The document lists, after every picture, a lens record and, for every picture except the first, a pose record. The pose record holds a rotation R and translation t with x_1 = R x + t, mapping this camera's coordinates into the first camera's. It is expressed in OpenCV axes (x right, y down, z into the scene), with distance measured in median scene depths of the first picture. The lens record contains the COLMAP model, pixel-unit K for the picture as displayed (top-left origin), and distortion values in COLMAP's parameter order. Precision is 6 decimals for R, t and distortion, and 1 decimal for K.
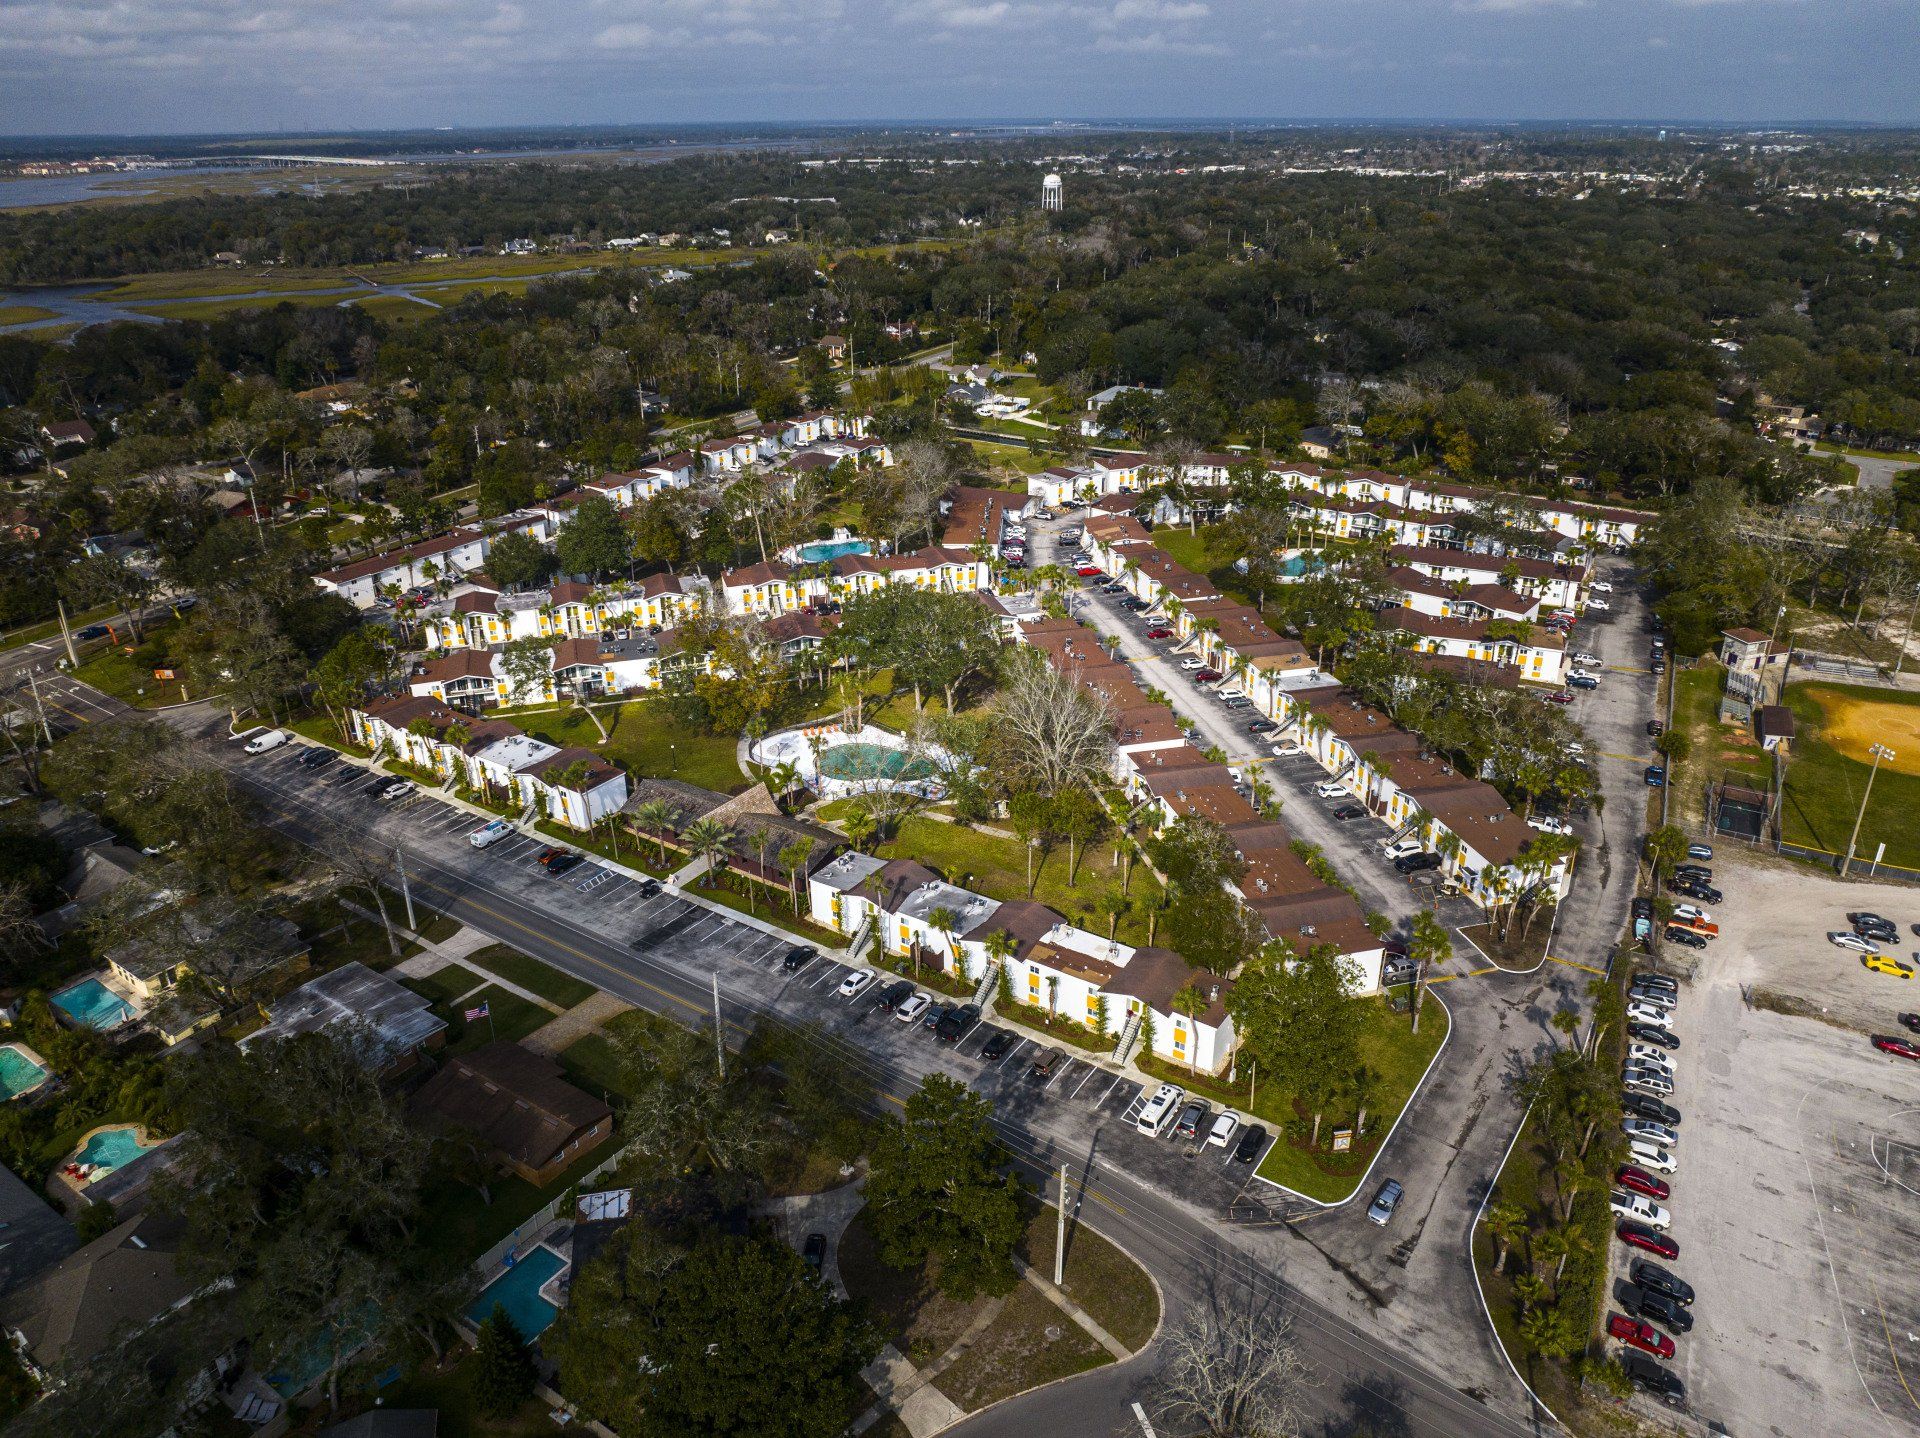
lens RADIAL K [[1360.9, 0, 959.7], [0, 1360.9, 716.7], [0, 0, 1]] dist [-0.042848, -0.002732]
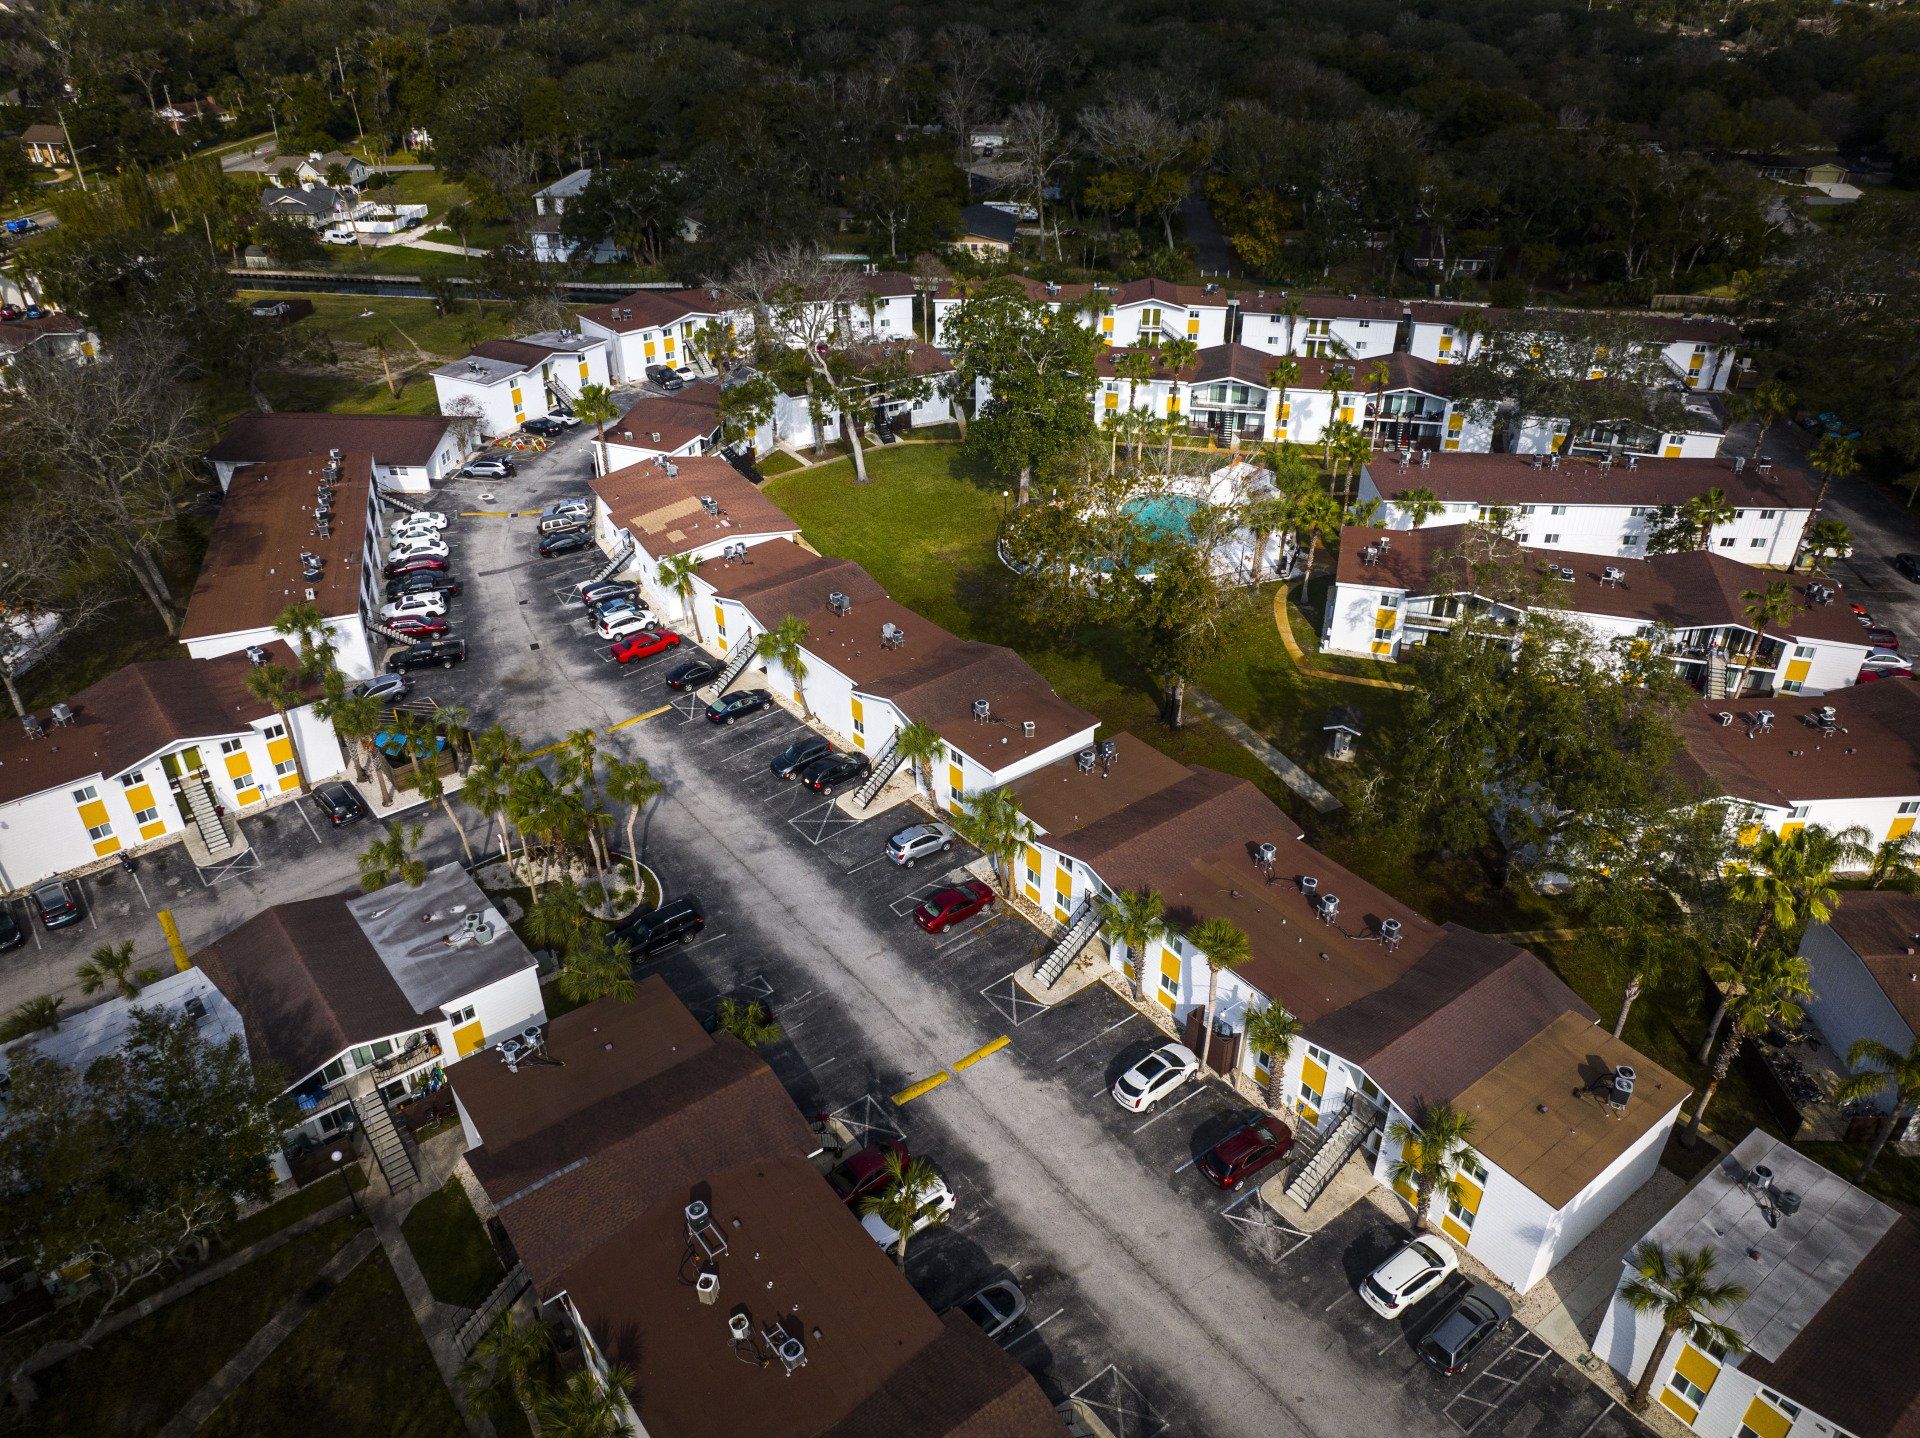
lens RADIAL K [[1360.9, 0, 959.8], [0, 1360.9, 721.6], [0, 0, 1]] dist [-0.042848, -0.002732]
pose [[0.924033, -0.196898, 0.327710, 0.043663], [0.153420, 0.976106, 0.153882, -0.110546], [-0.350179, -0.091915, 0.932162, 0.545729]]
